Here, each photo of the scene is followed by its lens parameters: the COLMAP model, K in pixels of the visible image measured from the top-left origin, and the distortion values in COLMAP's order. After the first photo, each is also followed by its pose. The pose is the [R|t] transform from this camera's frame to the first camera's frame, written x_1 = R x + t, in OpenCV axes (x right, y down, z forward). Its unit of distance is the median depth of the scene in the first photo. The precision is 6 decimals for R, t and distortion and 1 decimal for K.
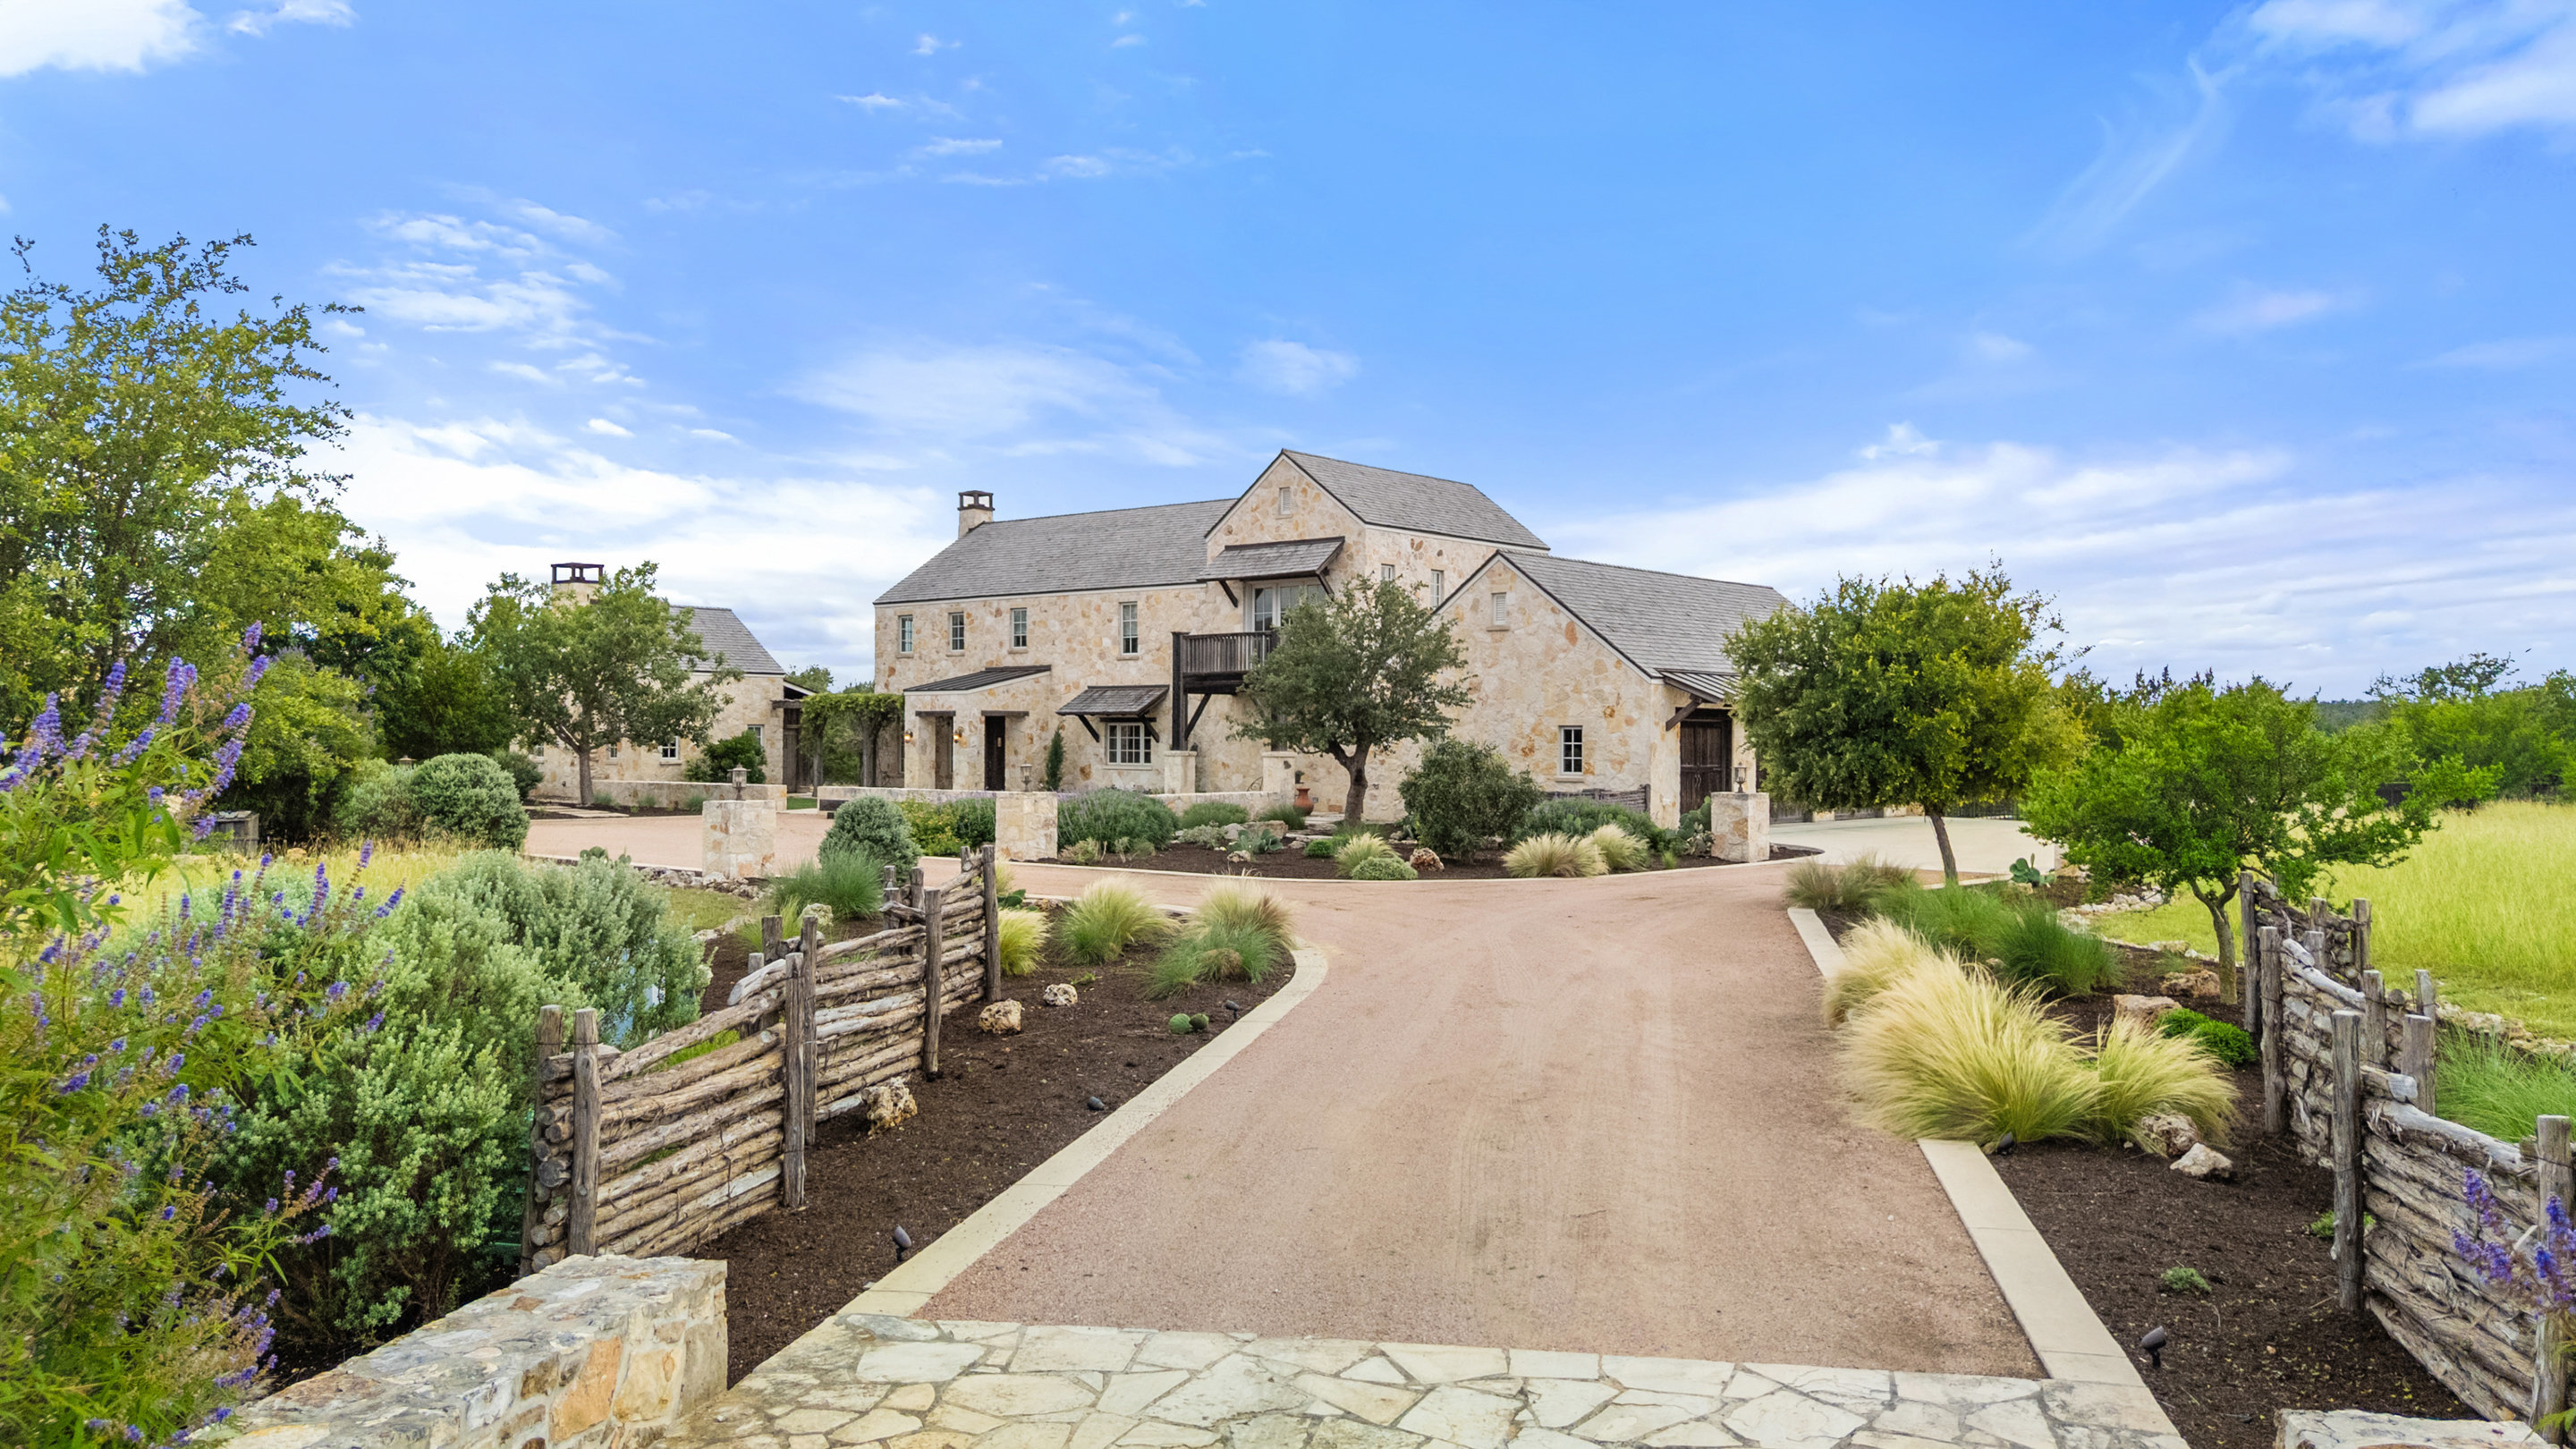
lens RADIAL K [[1912.3, 0, 1285.0], [0, 1912.3, 729.0], [0, 0, 1]] dist [0.086707, -0.087690]
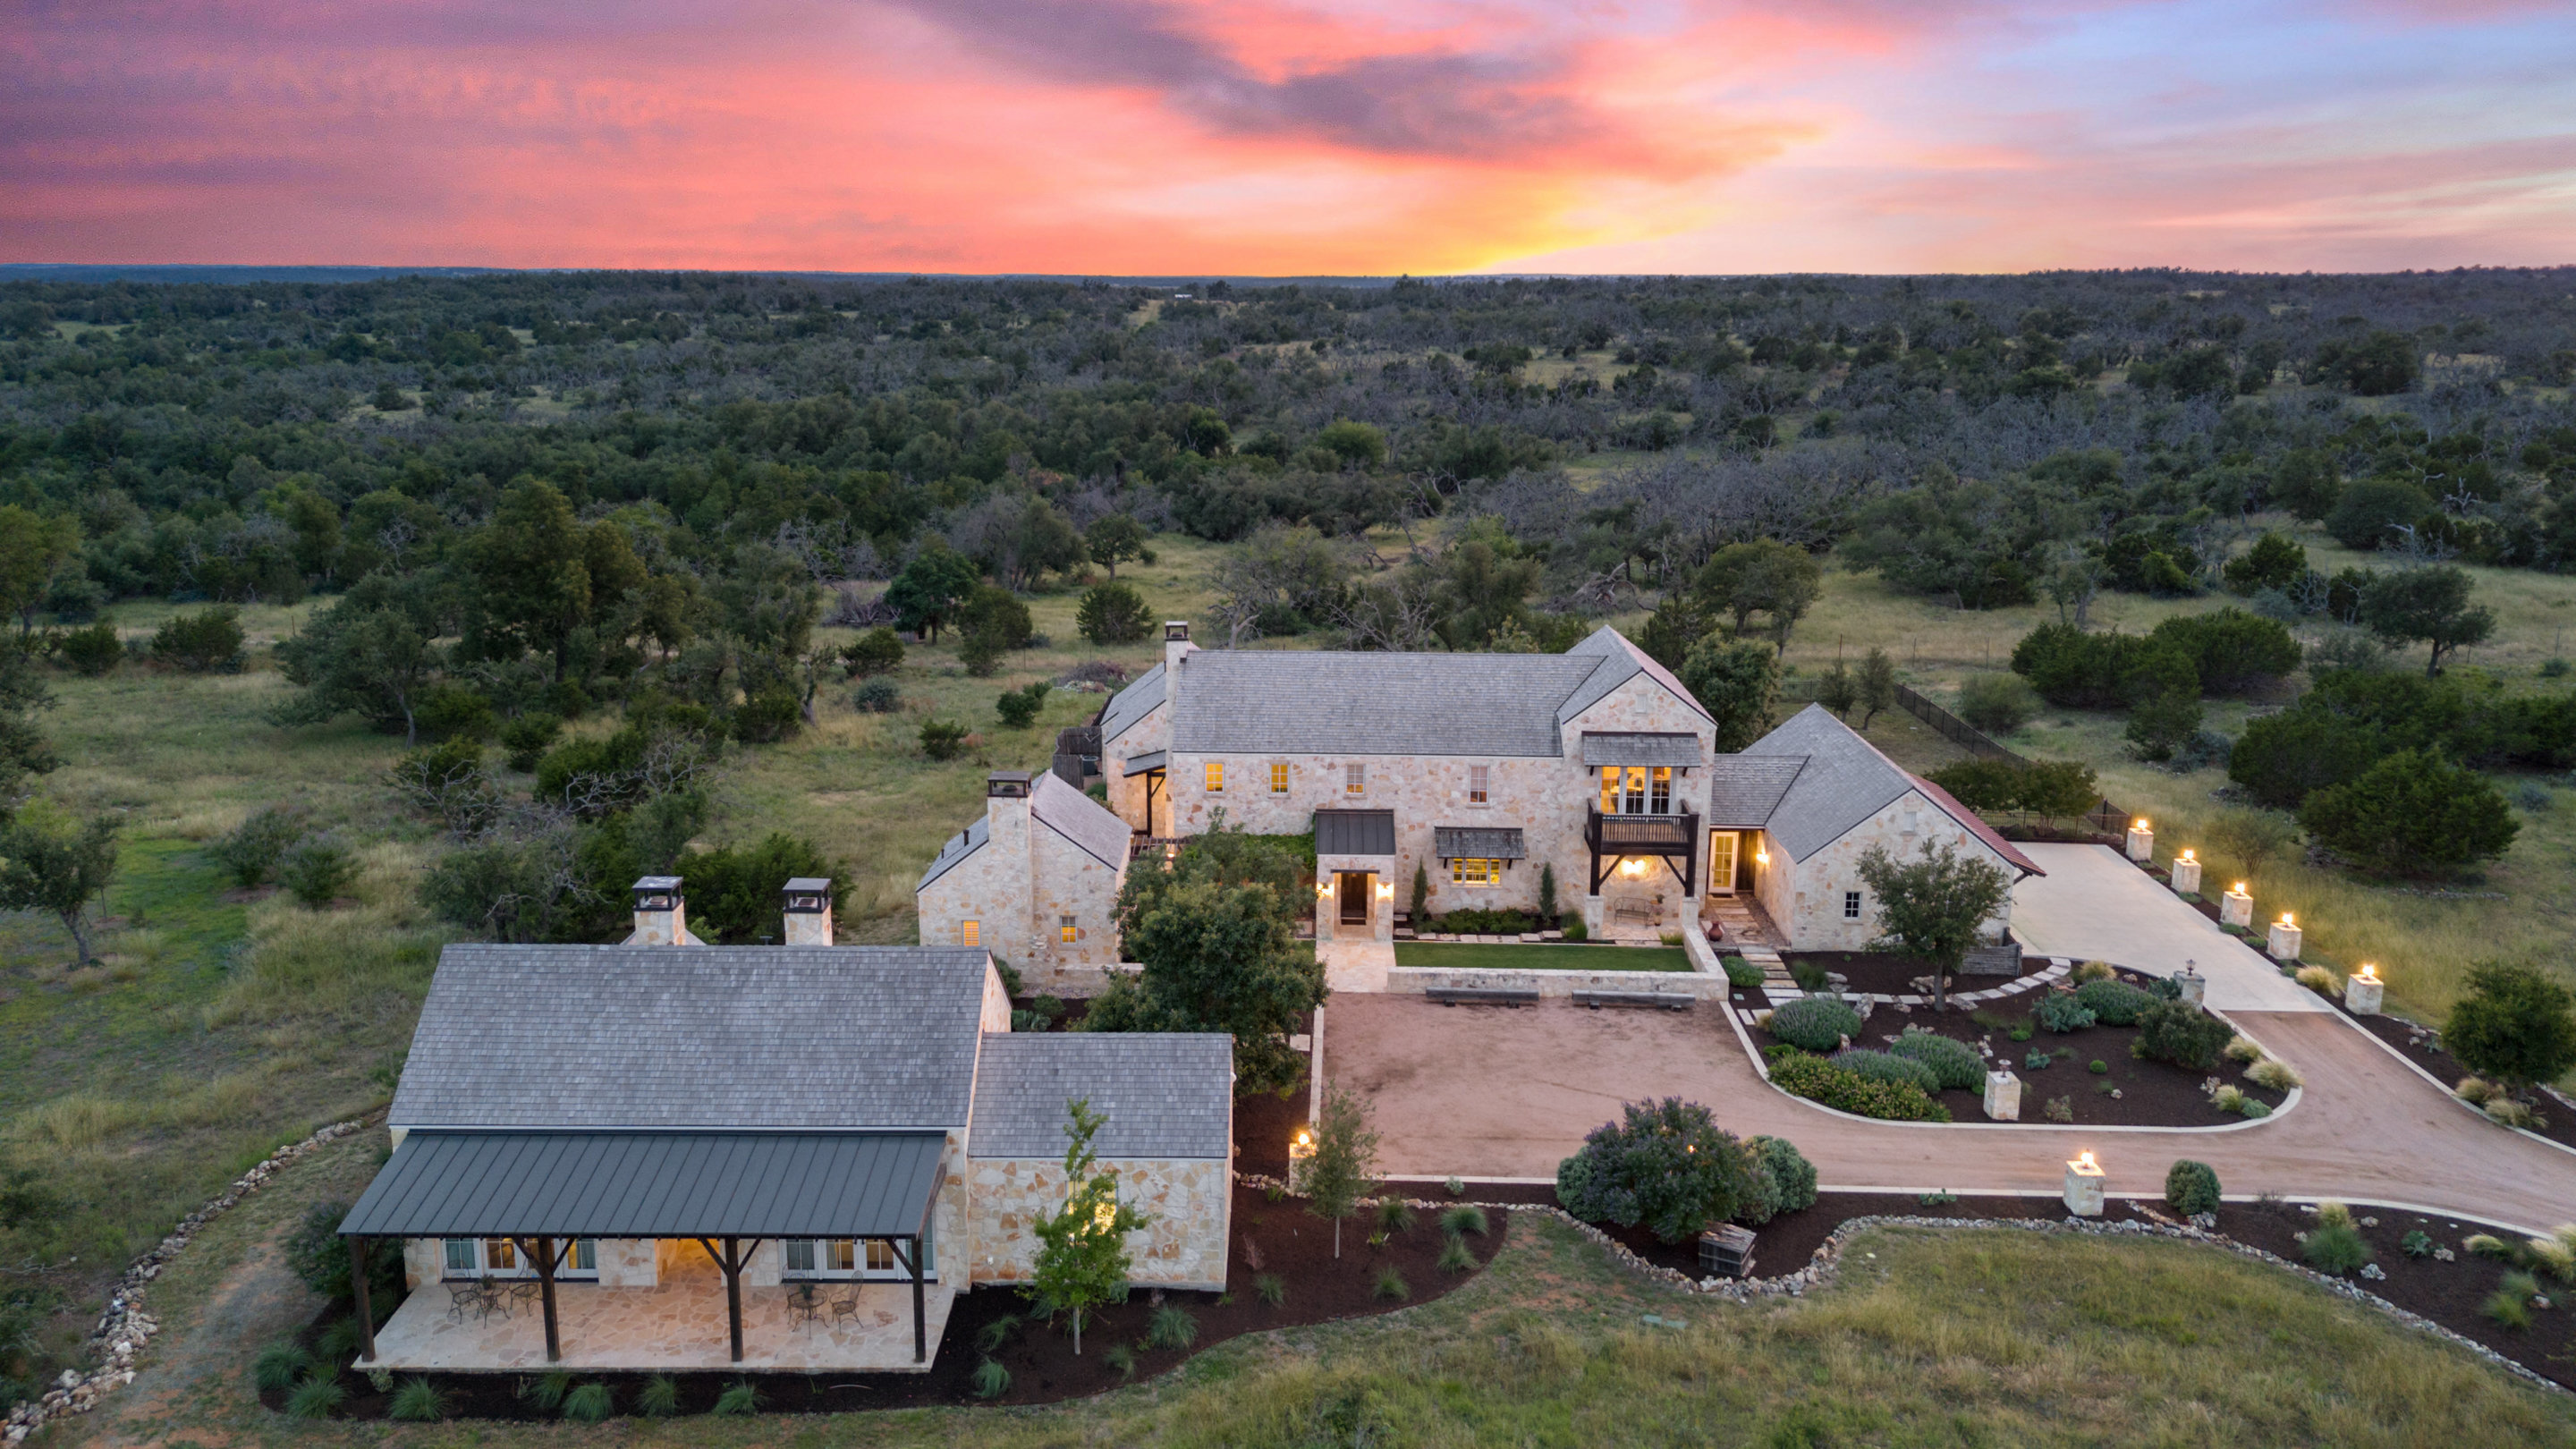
lens RADIAL K [[1912.3, 0, 1283.2], [0, 1912.3, 725.2], [0, 0, 1]] dist [0.086707, -0.087690]
pose [[0.780749, -0.141626, 0.608582, -0.934744], [-0.007450, 0.971795, 0.235709, -0.382468], [-0.624800, -0.188563, 0.757673, 0.099840]]
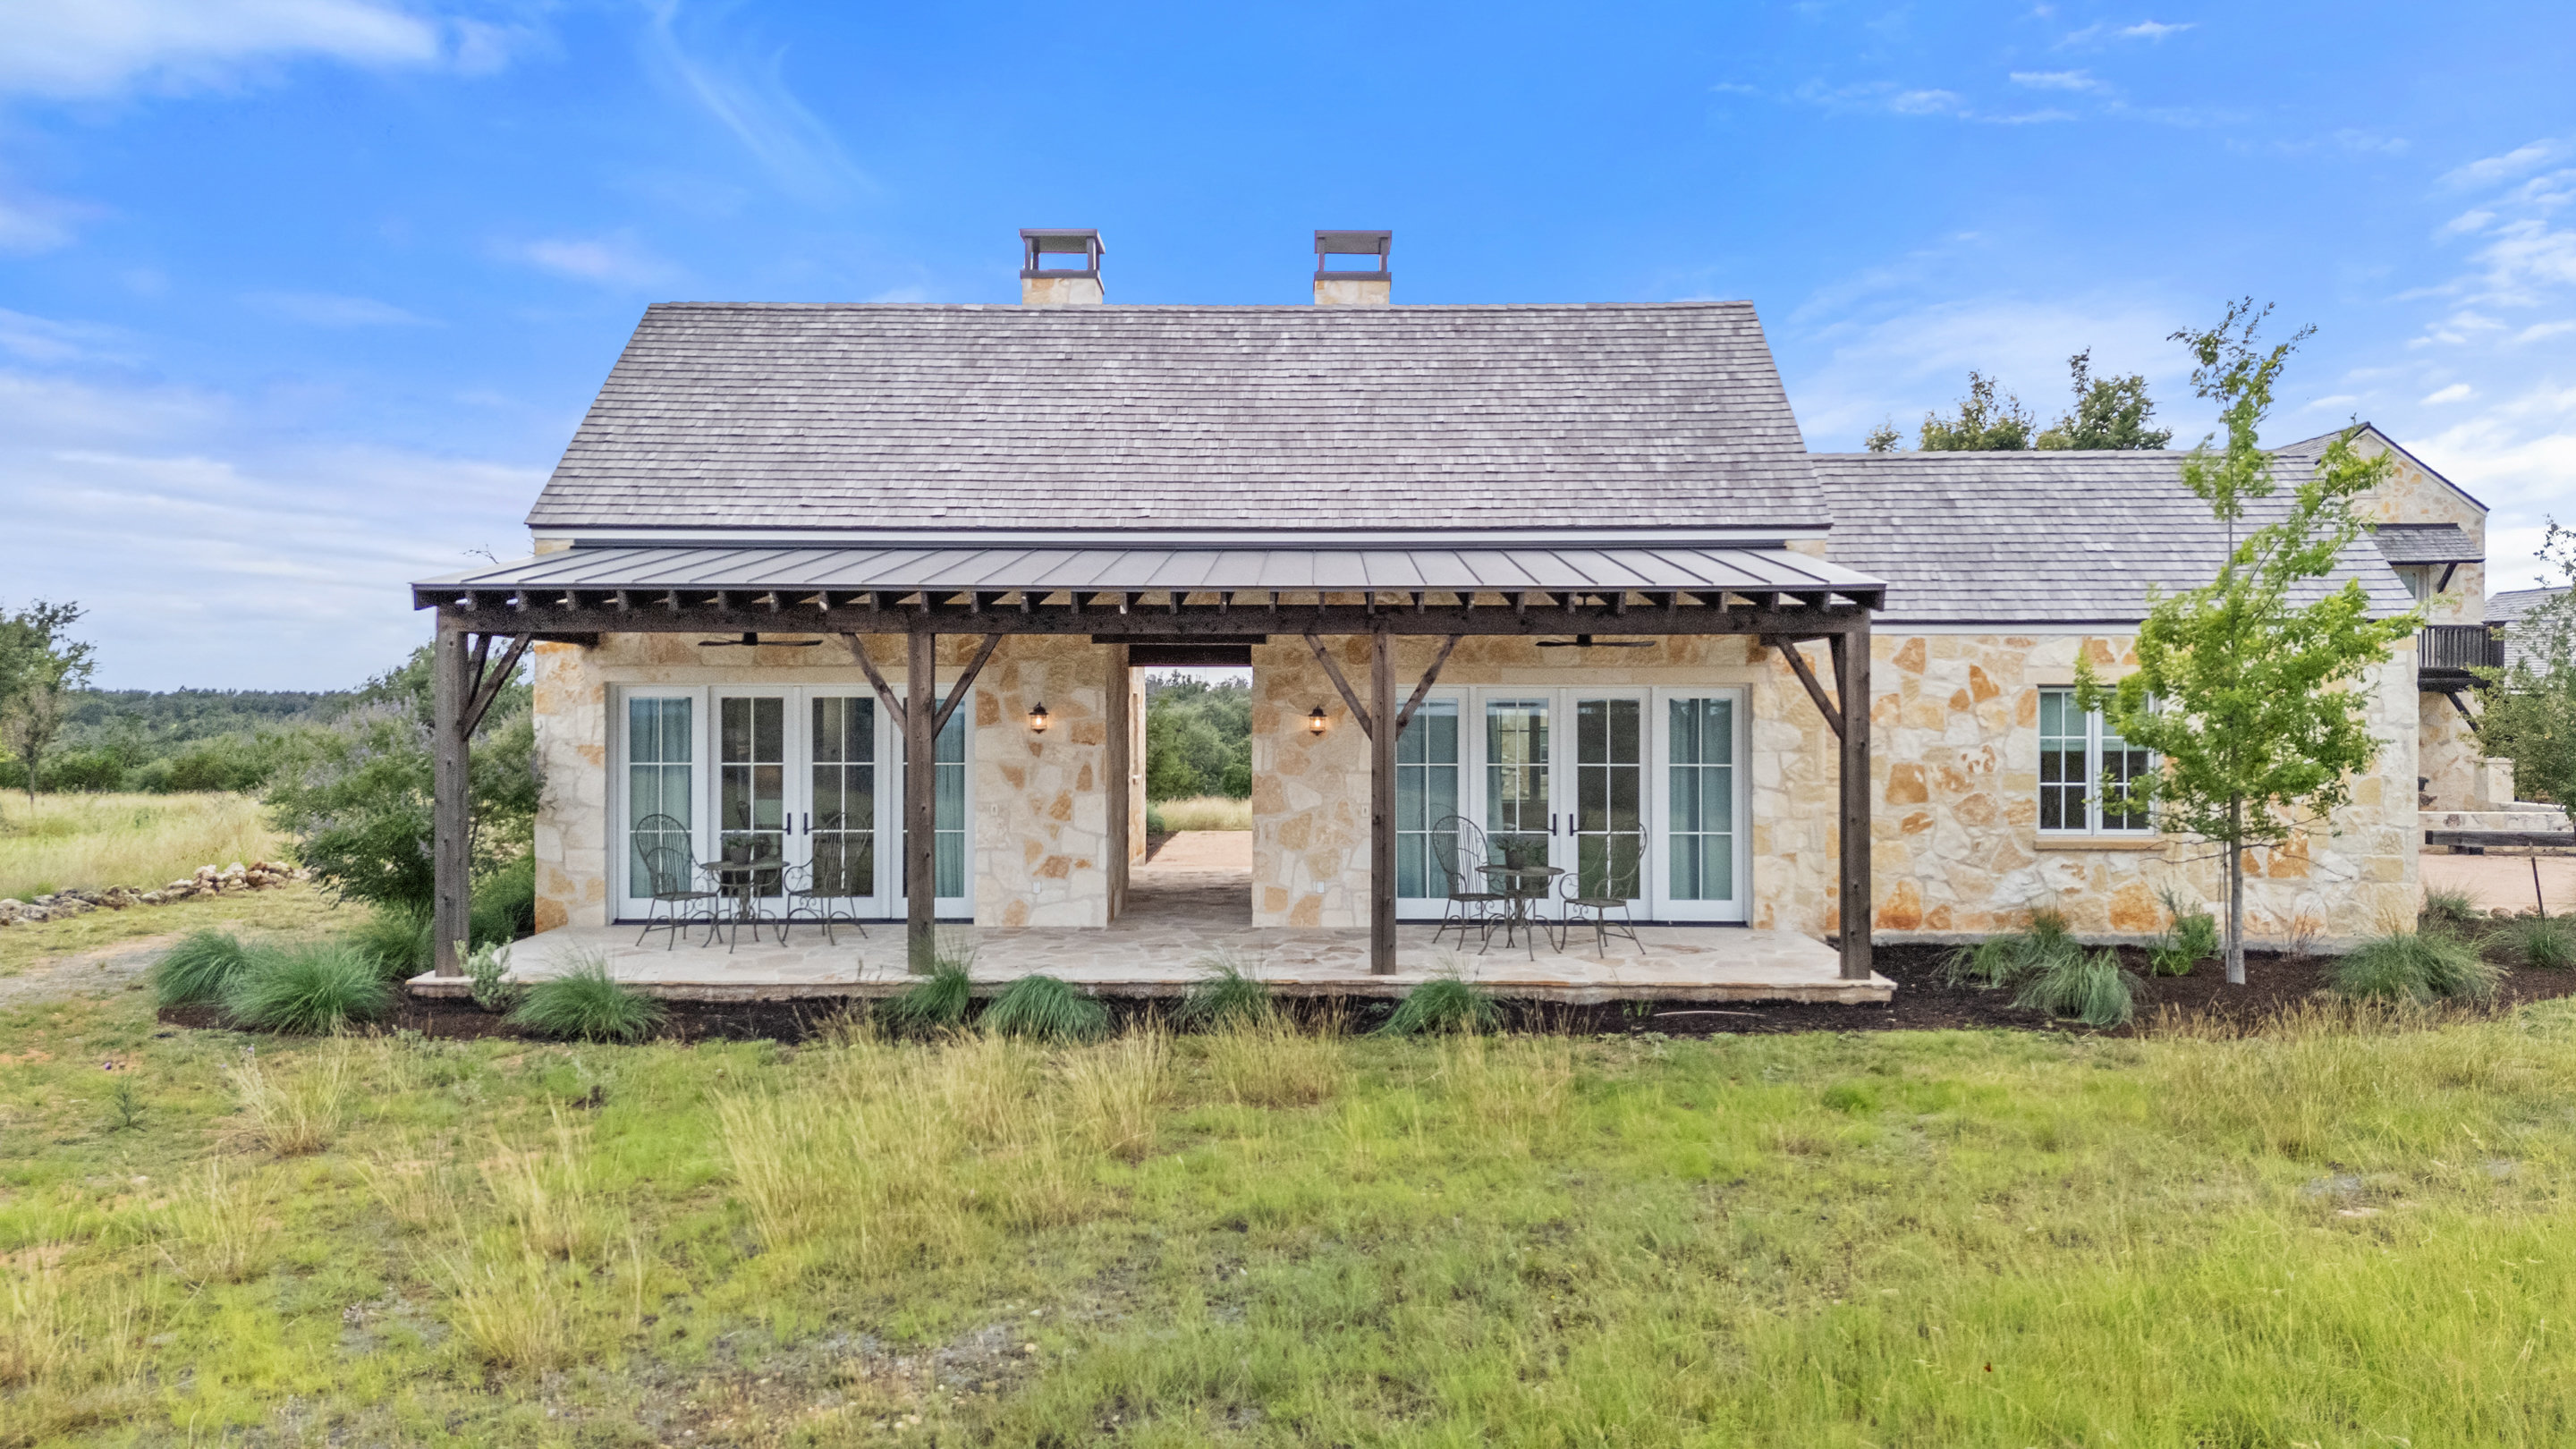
lens RADIAL K [[1912.3, 0, 1294.3], [0, 1912.3, 704.3], [0, 0, 1]] dist [0.086707, -0.087690]
pose [[0.786174, -0.002189, 0.618002, -0.869532], [-0.001852, 0.999981, 0.005898, -0.015031], [-0.618003, -0.005782, 0.786155, 0.525822]]
